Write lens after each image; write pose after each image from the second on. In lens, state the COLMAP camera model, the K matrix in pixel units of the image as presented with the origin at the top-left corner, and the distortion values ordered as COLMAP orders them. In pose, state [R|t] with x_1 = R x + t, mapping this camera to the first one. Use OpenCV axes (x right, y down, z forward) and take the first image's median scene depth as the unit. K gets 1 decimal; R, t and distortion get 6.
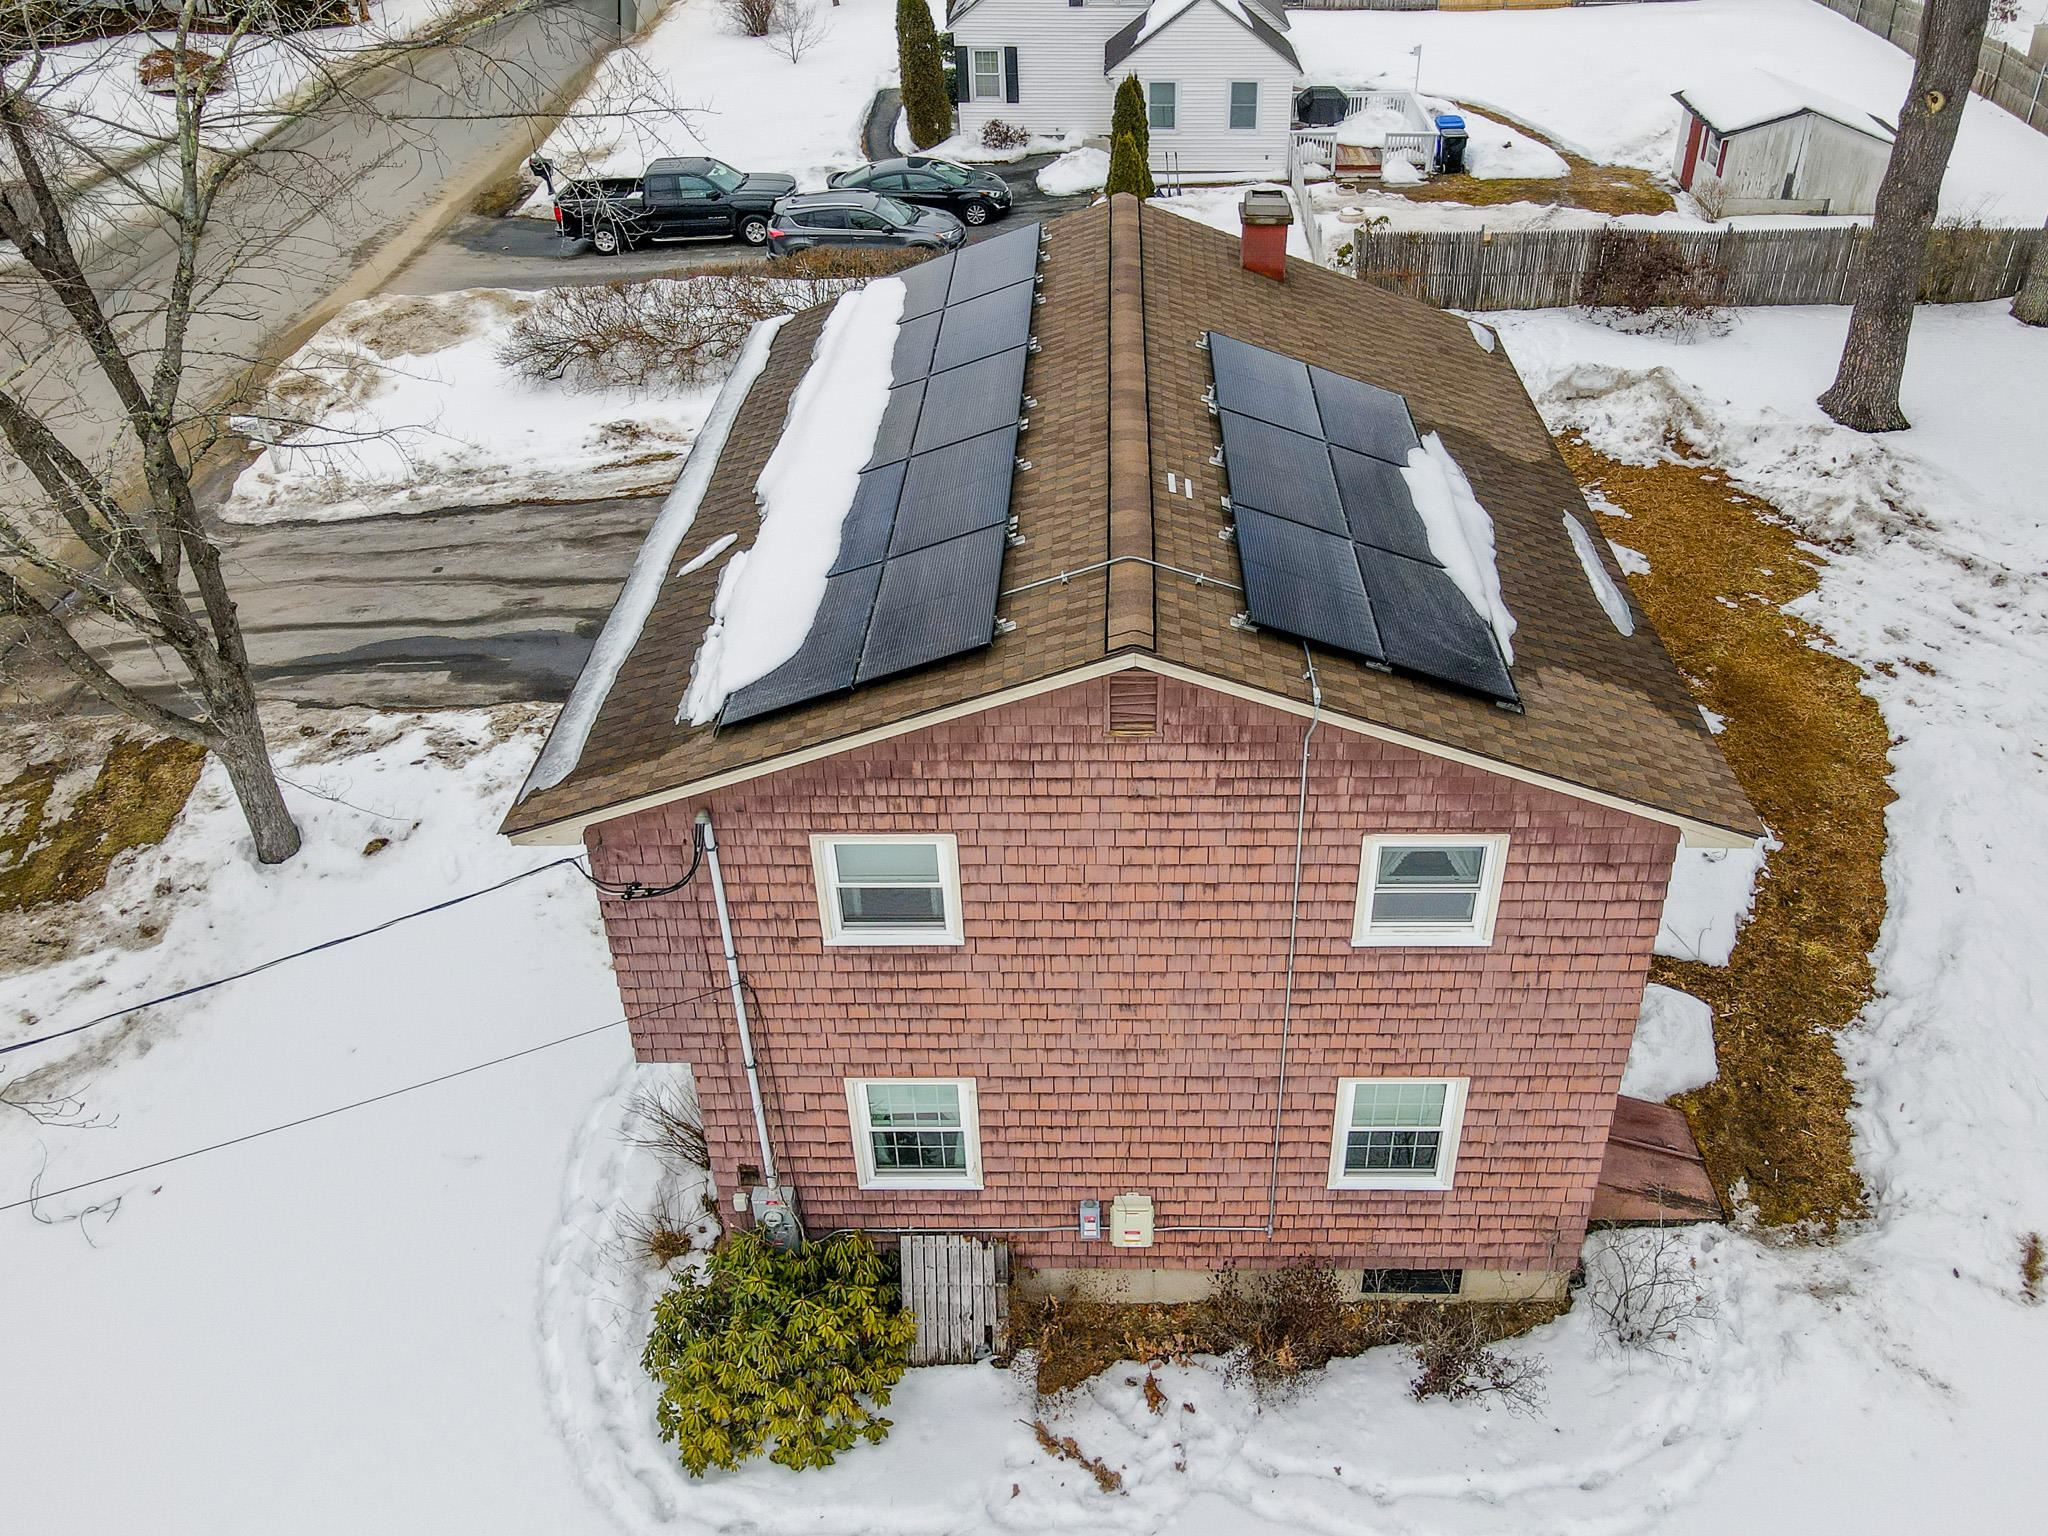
lens RADIAL K [[1579.8, 0, 1109.6], [0, 1579.8, 582.3], [0, 0, 1]] dist [0.009368, 0.012705]
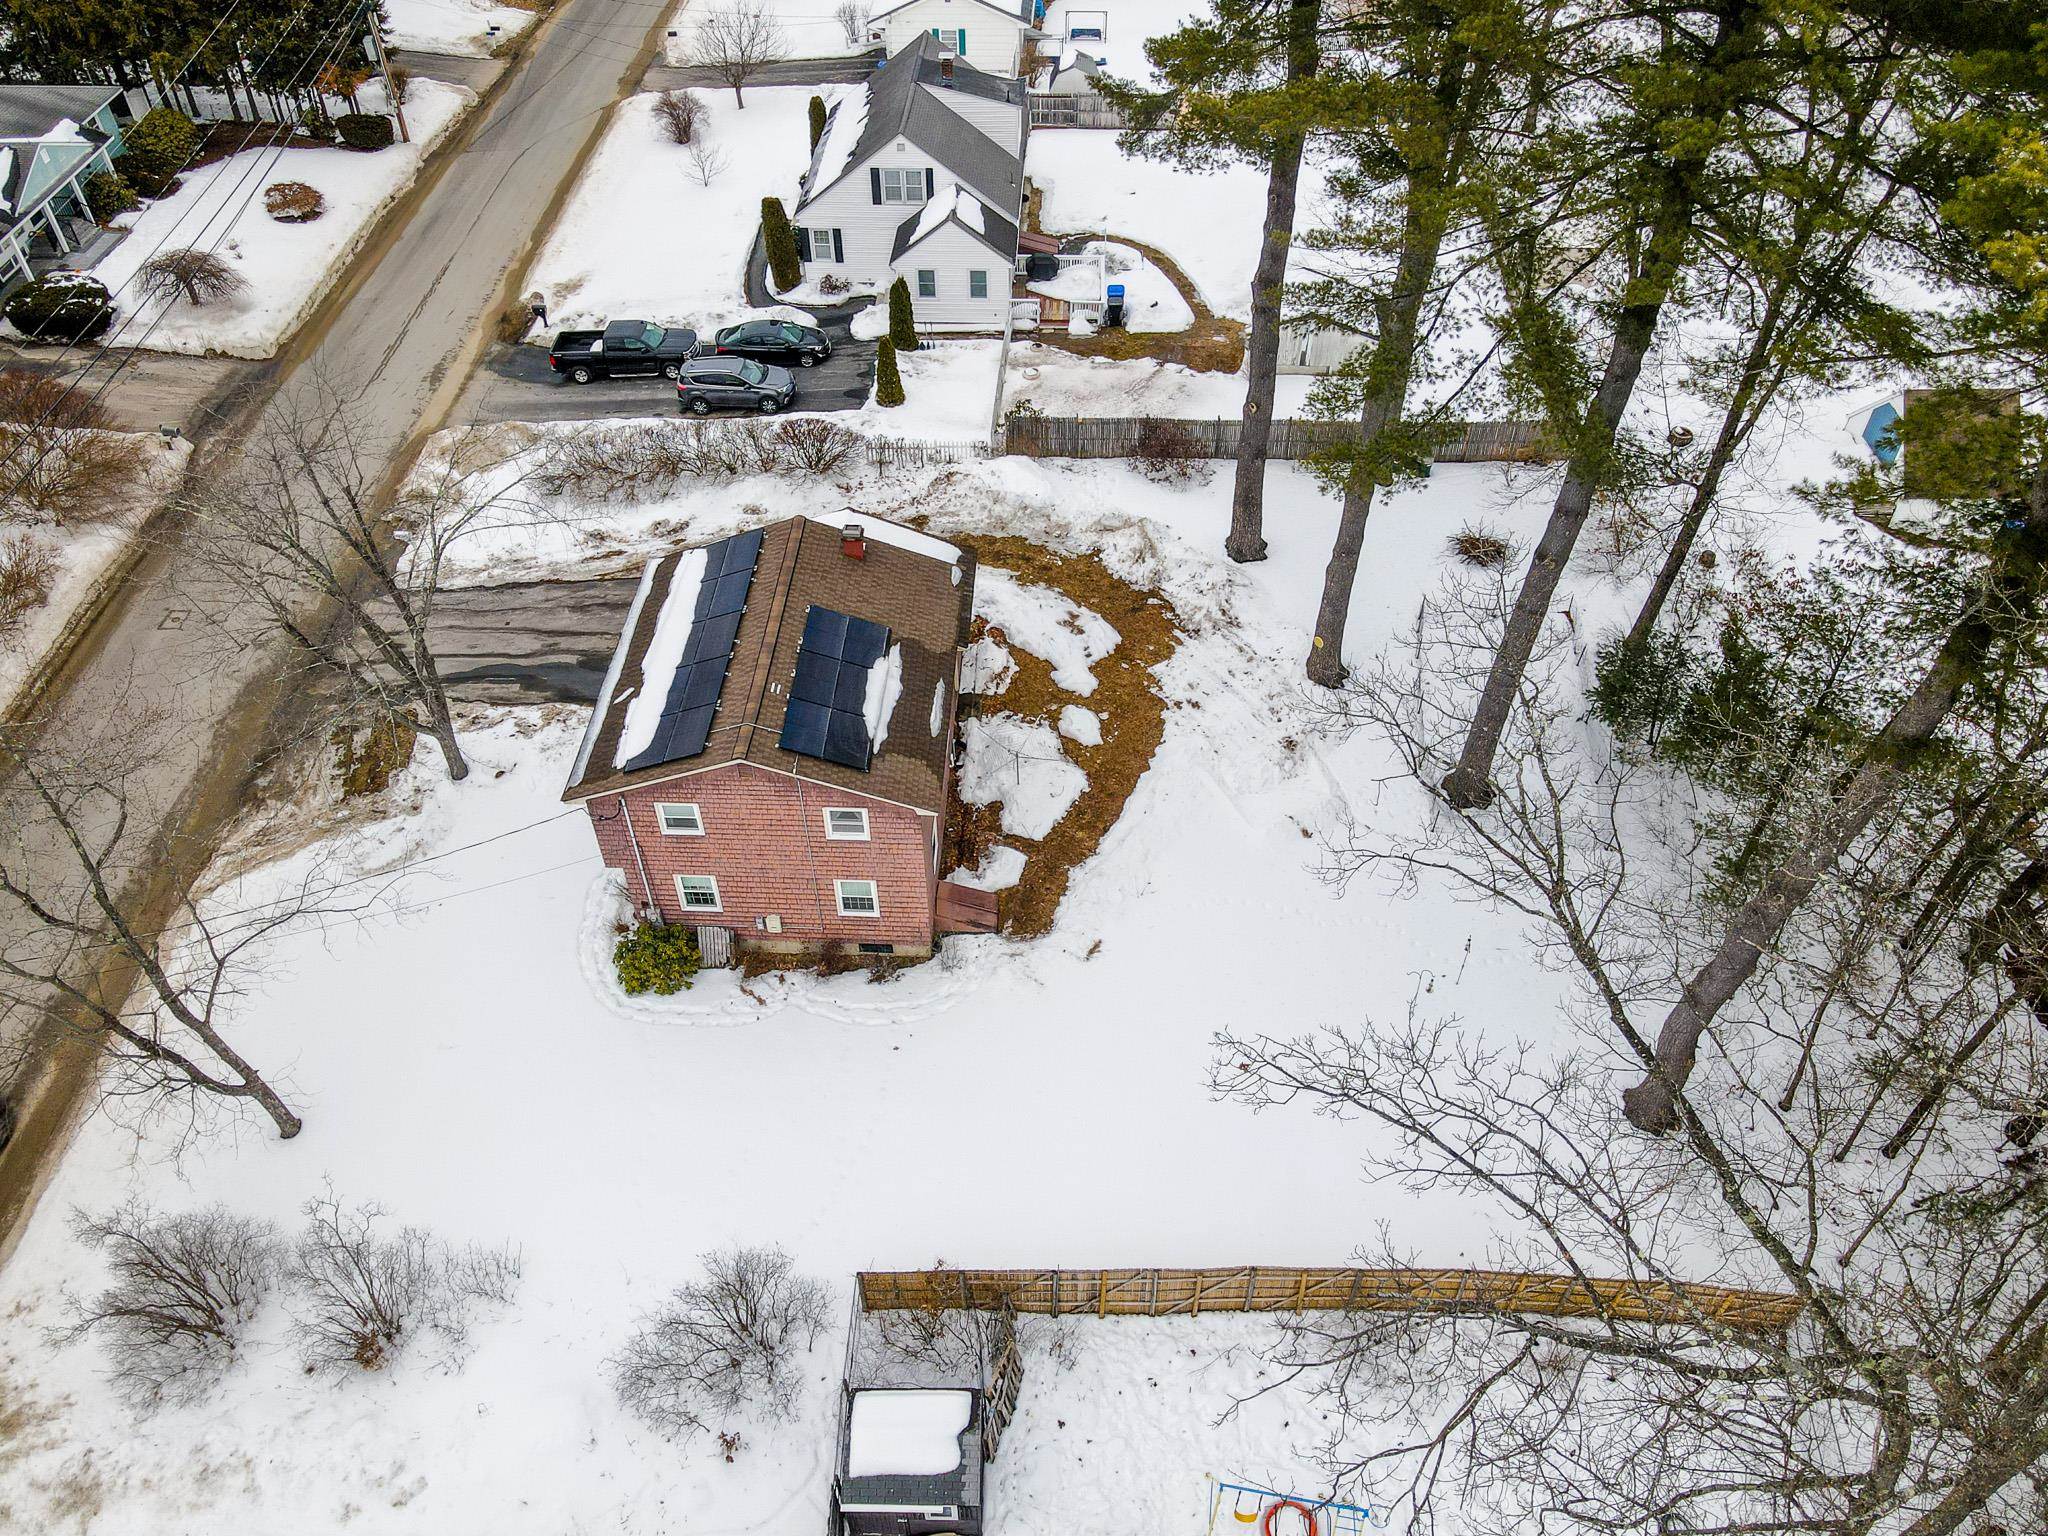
lens RADIAL K [[1579.8, 0, 980.7], [0, 1579.8, 718.8], [0, 0, 1]] dist [0.009368, 0.012705]
pose [[0.997348, 0.023041, -0.069041, 0.443000], [-0.008657, 0.979387, 0.201806, -0.423801], [0.072267, -0.200673, 0.976989, -1.322165]]
